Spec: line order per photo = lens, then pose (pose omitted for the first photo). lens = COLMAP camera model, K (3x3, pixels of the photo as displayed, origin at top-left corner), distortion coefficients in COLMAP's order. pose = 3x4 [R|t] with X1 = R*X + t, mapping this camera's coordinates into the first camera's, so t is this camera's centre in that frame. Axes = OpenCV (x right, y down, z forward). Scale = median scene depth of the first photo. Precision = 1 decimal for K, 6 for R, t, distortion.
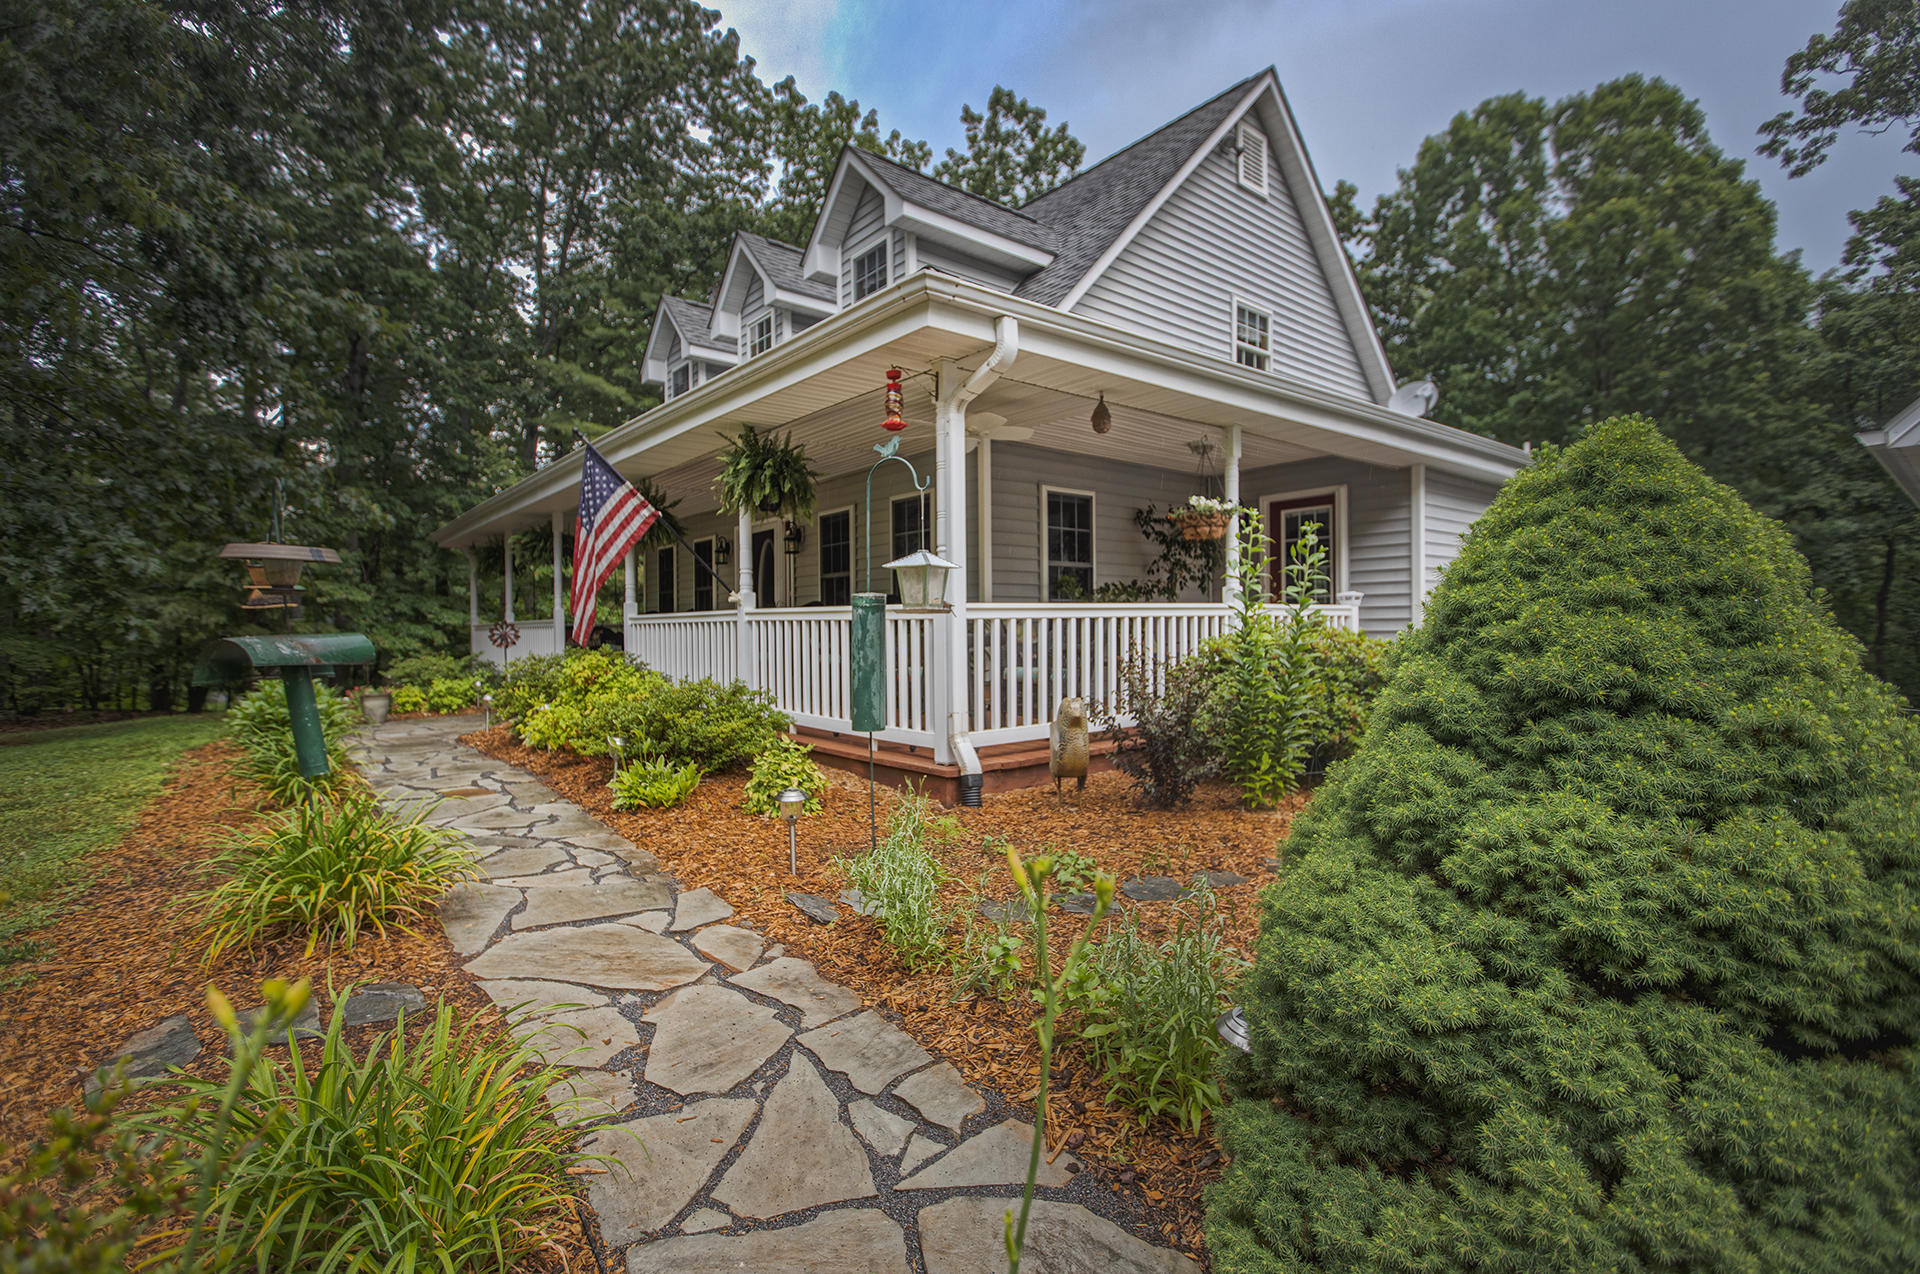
lens RADIAL K [[866.4, 0, 970.3], [0, 866.4, 638.6], [0, 0, 1]] dist [0.003795, 0.001196]
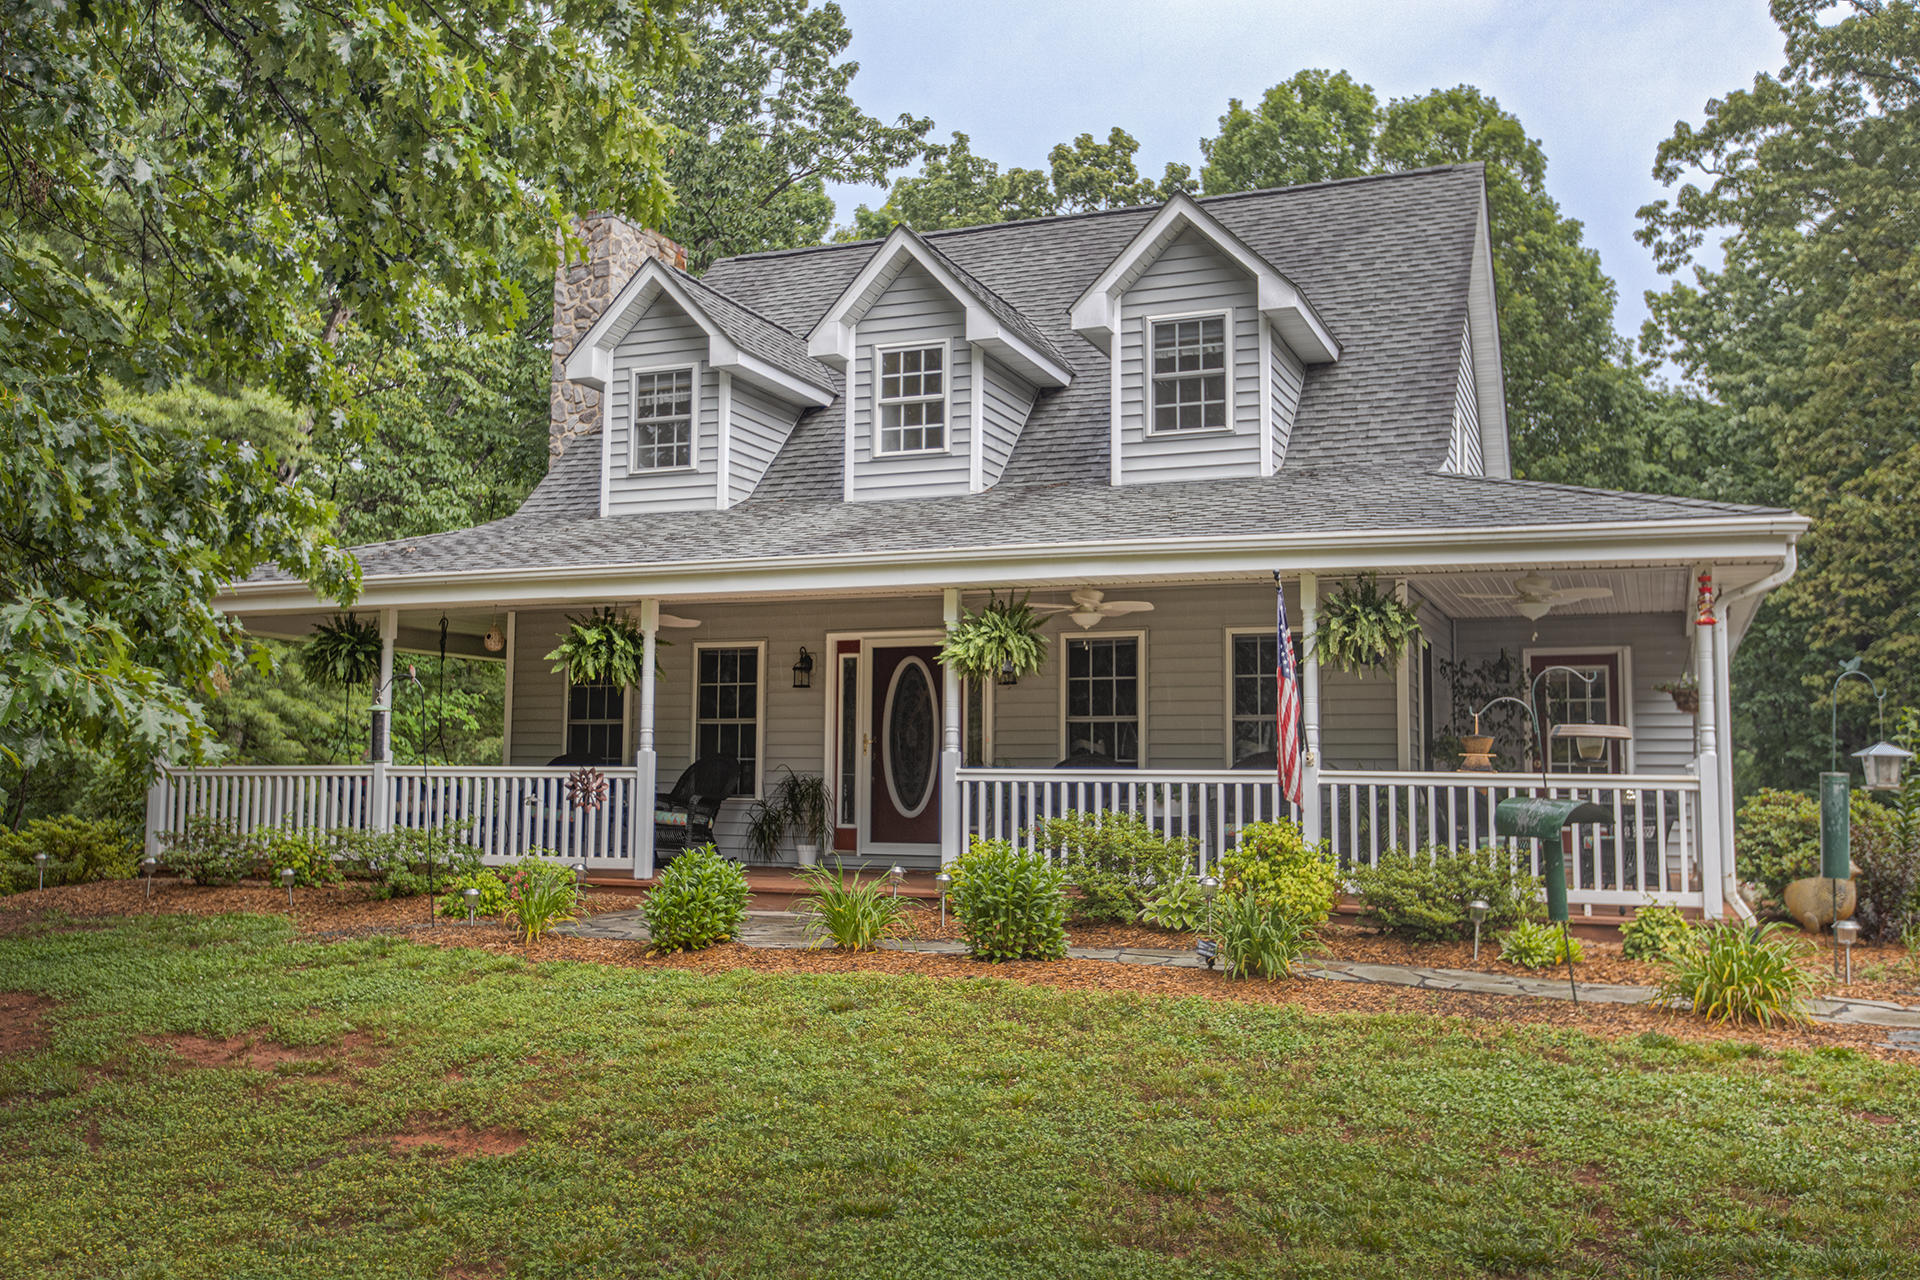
lens RADIAL K [[1721.1, 0, 955.2], [0, 1721.1, 632.8], [0, 0, 1]] dist [-0.016759, -0.008268]
pose [[0.888740, 0.060000, 0.454468, -0.407868], [-0.011194, 0.993942, -0.109331, 0.007468], [-0.458275, 0.092079, 0.884028, -0.124647]]
